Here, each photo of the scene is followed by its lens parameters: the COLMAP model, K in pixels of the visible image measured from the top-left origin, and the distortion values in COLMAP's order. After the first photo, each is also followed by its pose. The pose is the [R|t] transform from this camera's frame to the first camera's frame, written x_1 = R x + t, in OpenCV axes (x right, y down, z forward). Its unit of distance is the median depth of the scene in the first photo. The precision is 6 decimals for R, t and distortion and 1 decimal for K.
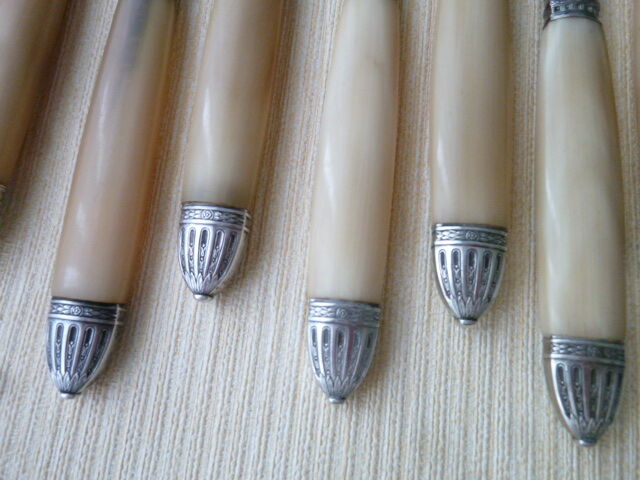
lens RADIAL K [[450.7, 0, 324.2], [0, 450.7, 241.1], [0, 0, 1]] dist [0.012059, -0.001794]
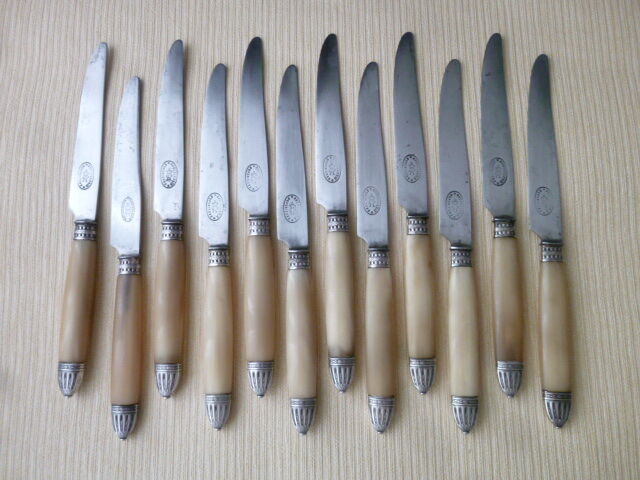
lens RADIAL K [[450.7, 0, 319.6], [0, 450.7, 244.3], [0, 0, 1]] dist [0.012059, -0.001794]
pose [[0.992611, -0.120356, 0.015417, 0.716086], [0.119171, 0.990884, 0.062824, -0.855447], [-0.022838, -0.060522, 0.997906, -1.685228]]
